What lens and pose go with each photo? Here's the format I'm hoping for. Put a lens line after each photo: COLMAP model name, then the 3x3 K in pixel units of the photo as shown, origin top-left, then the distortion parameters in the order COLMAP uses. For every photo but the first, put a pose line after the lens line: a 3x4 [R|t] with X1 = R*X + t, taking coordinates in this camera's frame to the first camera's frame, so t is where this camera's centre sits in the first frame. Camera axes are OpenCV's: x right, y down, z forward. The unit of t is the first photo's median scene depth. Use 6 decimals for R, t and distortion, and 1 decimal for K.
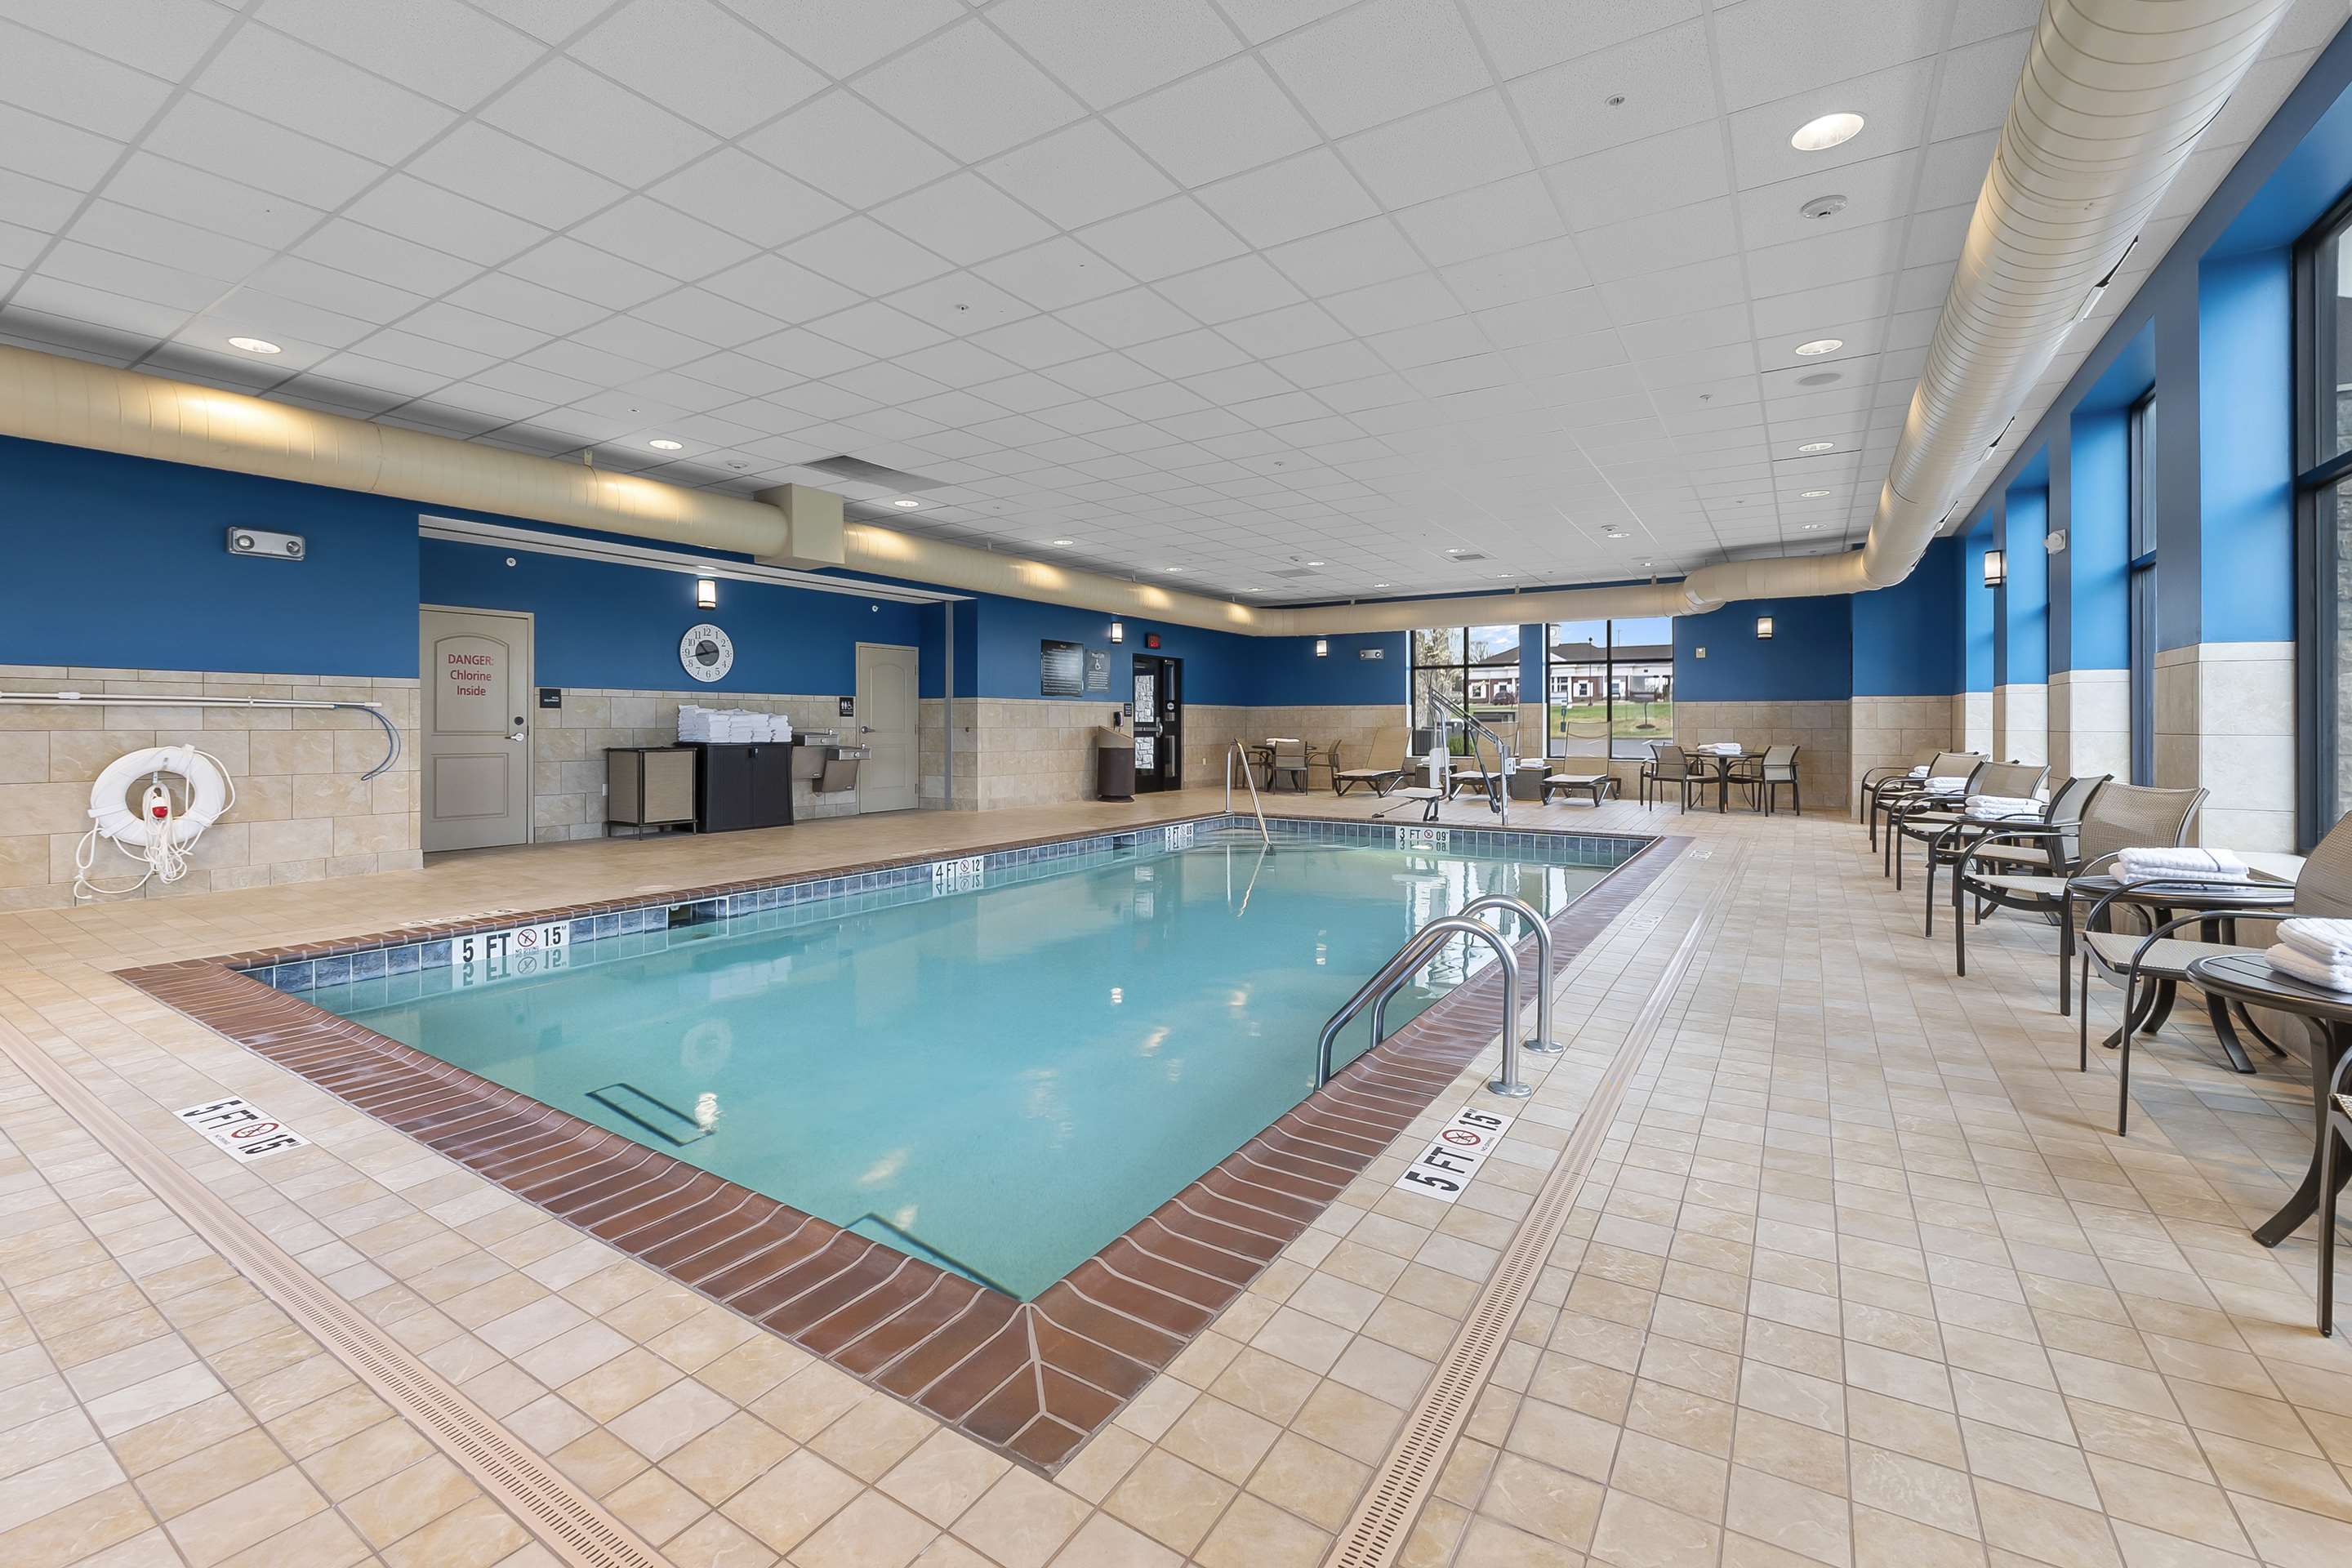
lens RADIAL K [[1005.1, 0, 1137.1], [0, 1005.1, 724.1], [0, 0, 1]] dist [-0.000527, -0.000057]
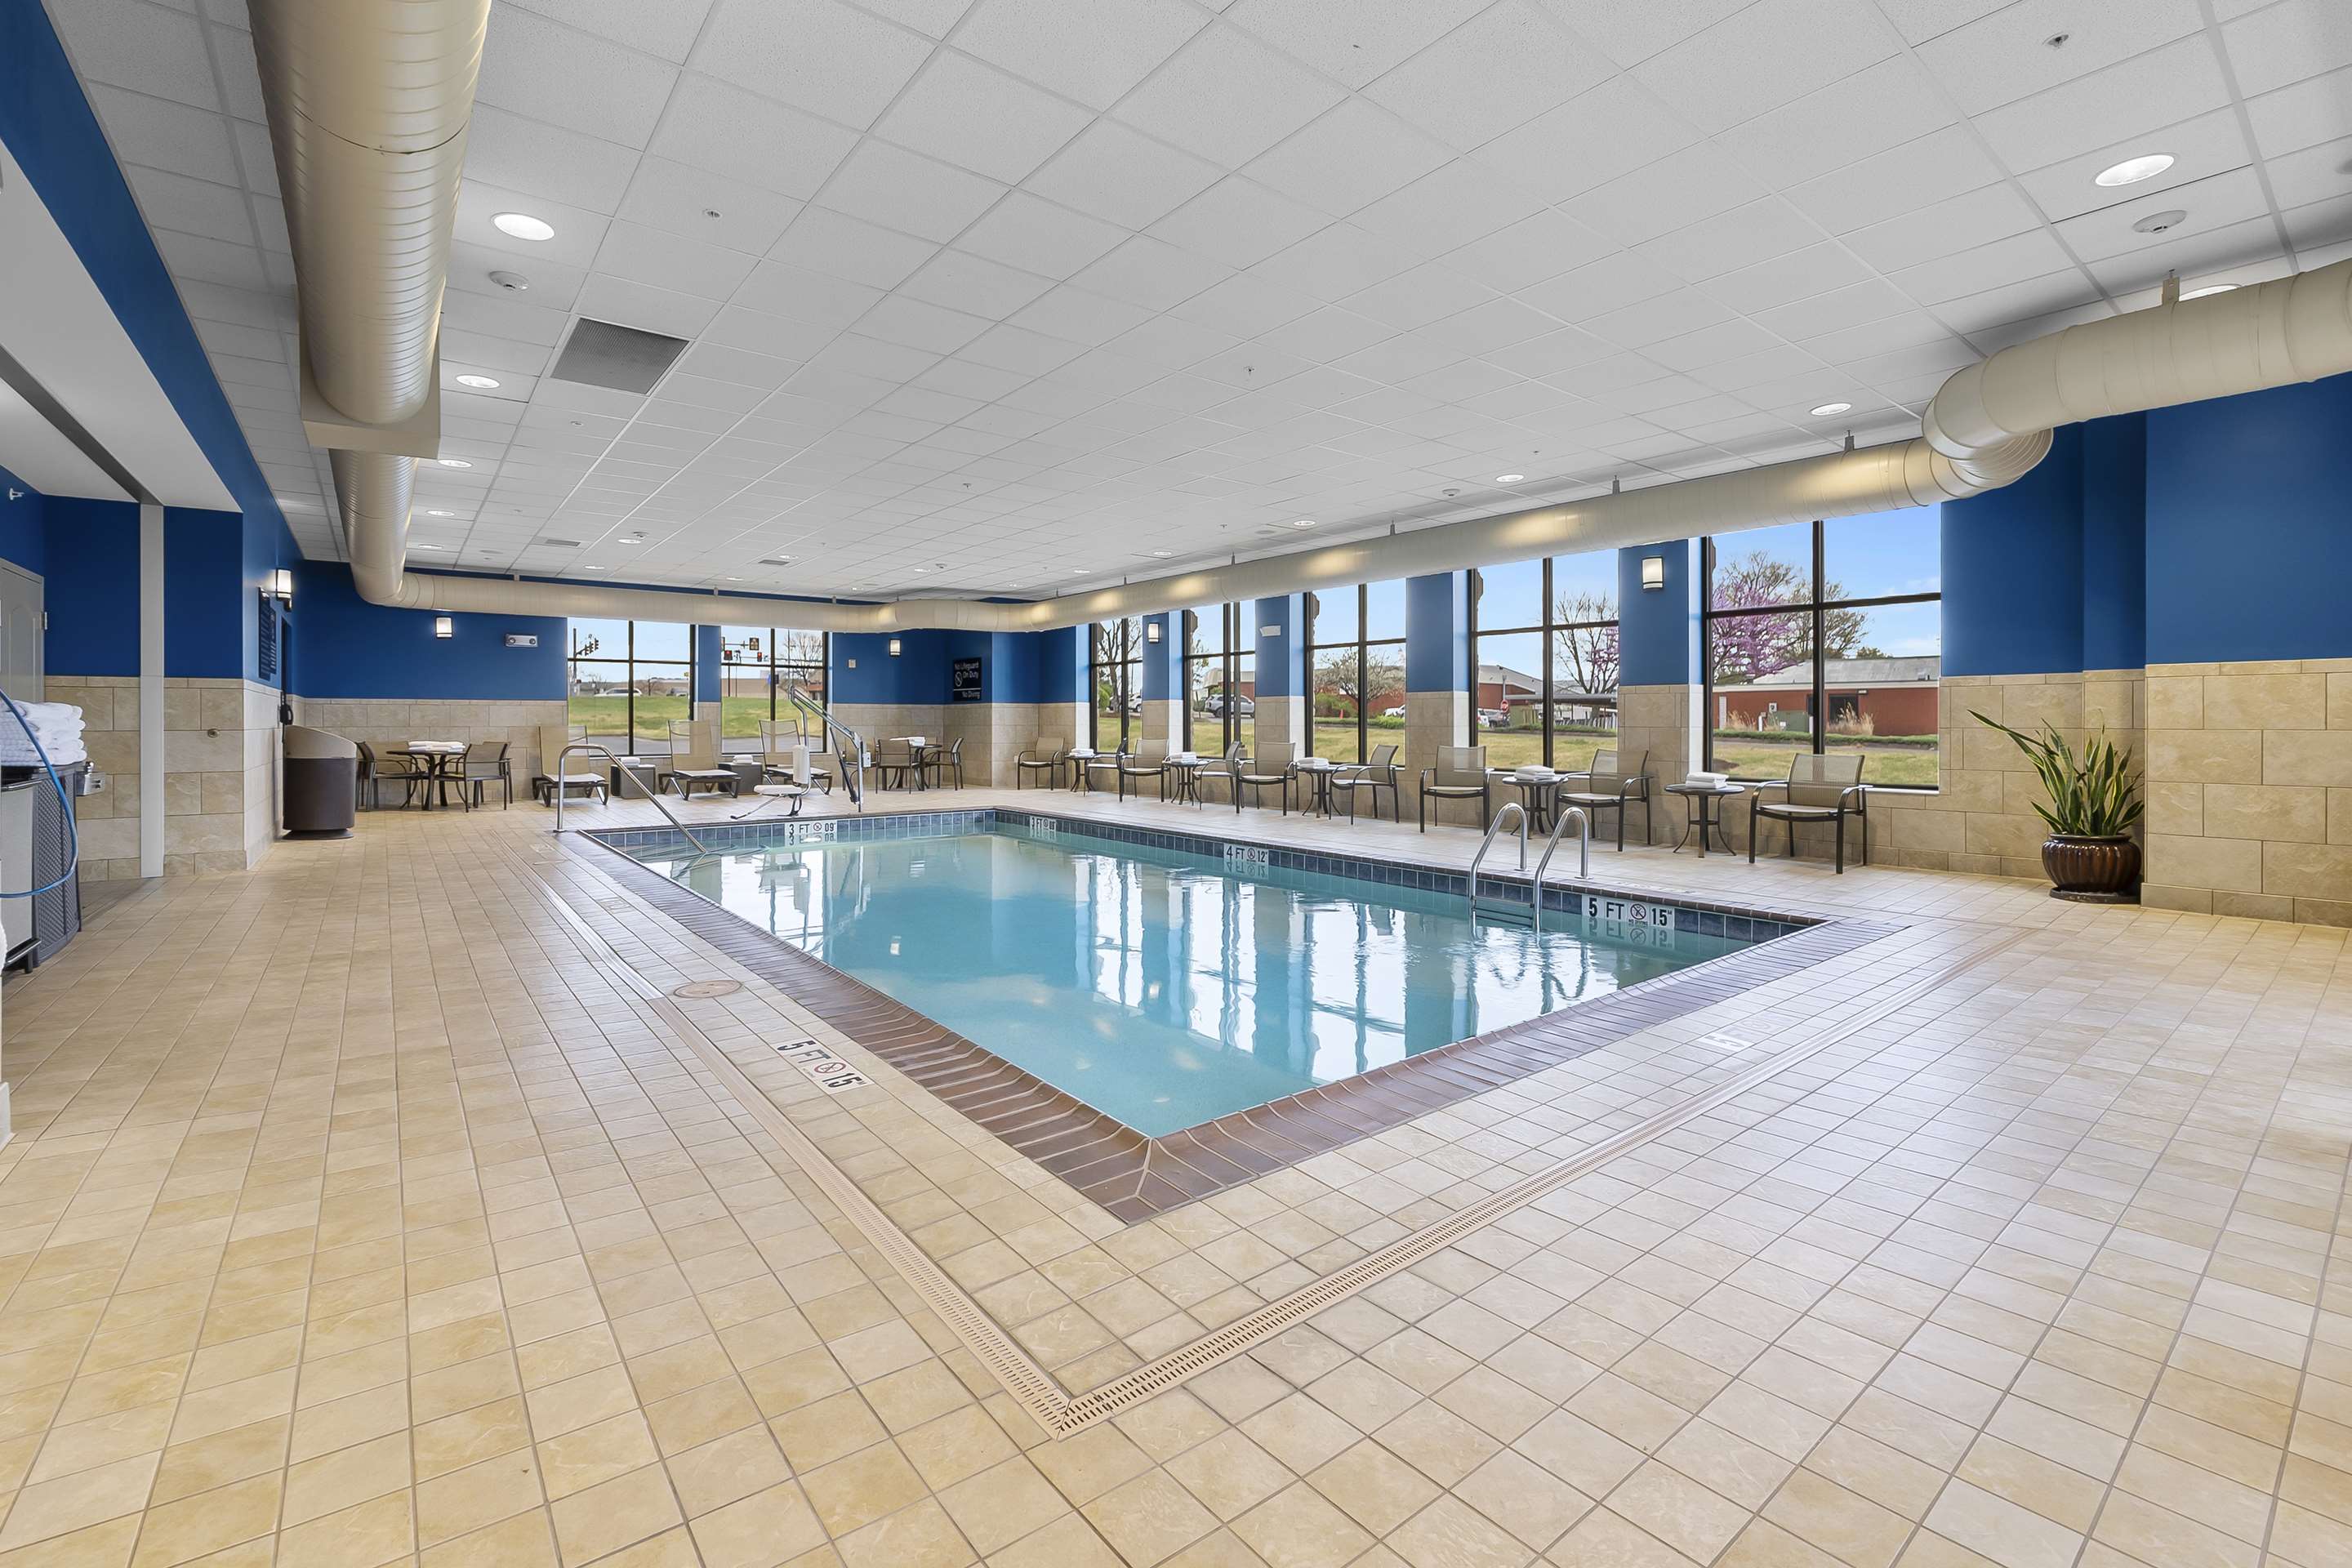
lens RADIAL K [[1005.1, 0, 1137.1], [0, 1005.1, 724.1], [0, 0, 1]] dist [-0.000527, -0.000057]
pose [[0.327040, -0.004103, 0.945002, -0.497657], [-0.000189, 0.999990, 0.004407, -0.002957], [-0.945011, -0.001620, 0.327036, 0.279984]]
